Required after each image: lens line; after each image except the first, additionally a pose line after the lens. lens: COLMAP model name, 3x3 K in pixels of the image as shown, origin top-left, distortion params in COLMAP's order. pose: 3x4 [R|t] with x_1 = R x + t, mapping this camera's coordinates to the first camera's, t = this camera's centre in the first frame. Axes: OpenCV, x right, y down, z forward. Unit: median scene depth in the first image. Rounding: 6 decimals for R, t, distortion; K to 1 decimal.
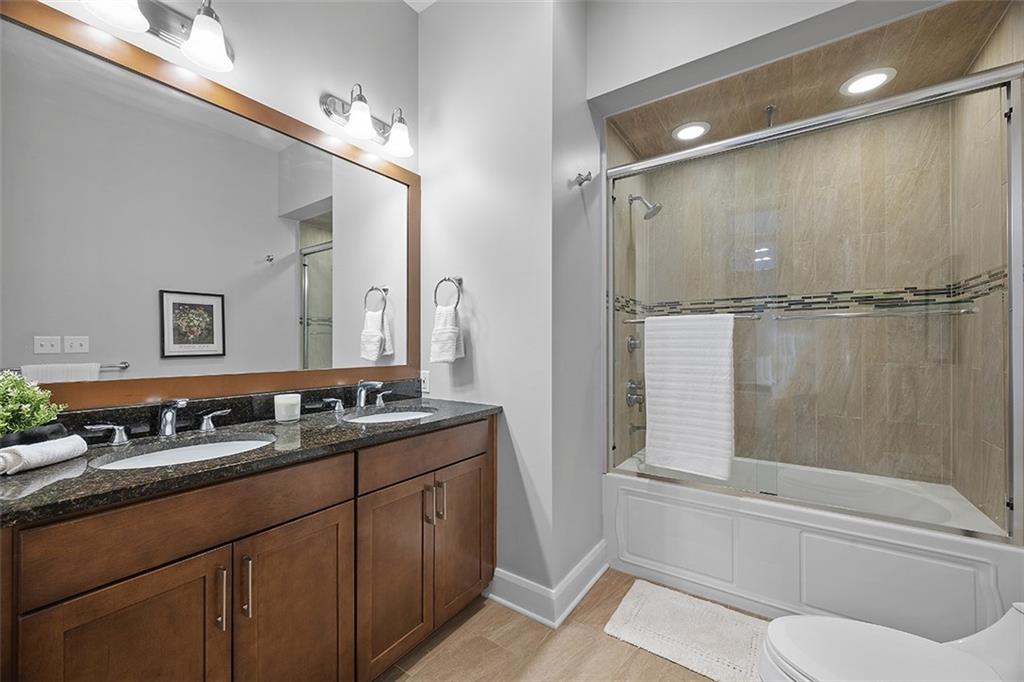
lens RADIAL K [[405.3, 0, 513.0], [0, 405.3, 342.8], [0, 0, 1]] dist [-0.001044, -0.000072]
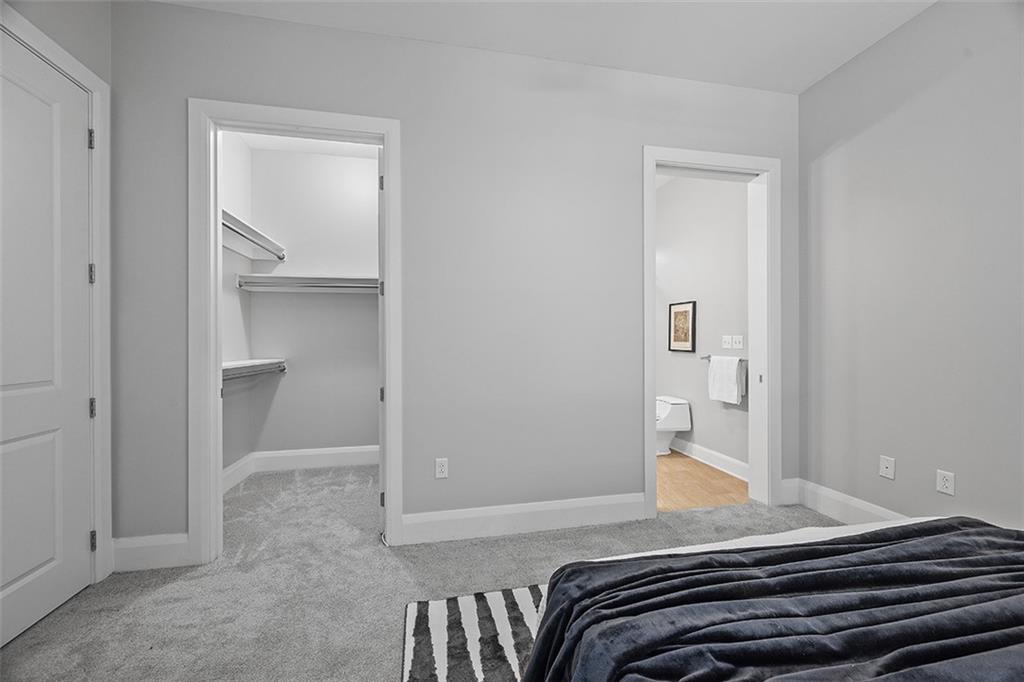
lens RADIAL K [[405.3, 0, 510.2], [0, 405.3, 342.5], [0, 0, 1]] dist [-0.001044, -0.000072]
pose [[-0.689849, 0.009948, -0.723885, 0.555842], [0.008125, 0.999949, 0.005999, -0.006451], [0.723908, -0.001743, -0.689895, 1.457935]]
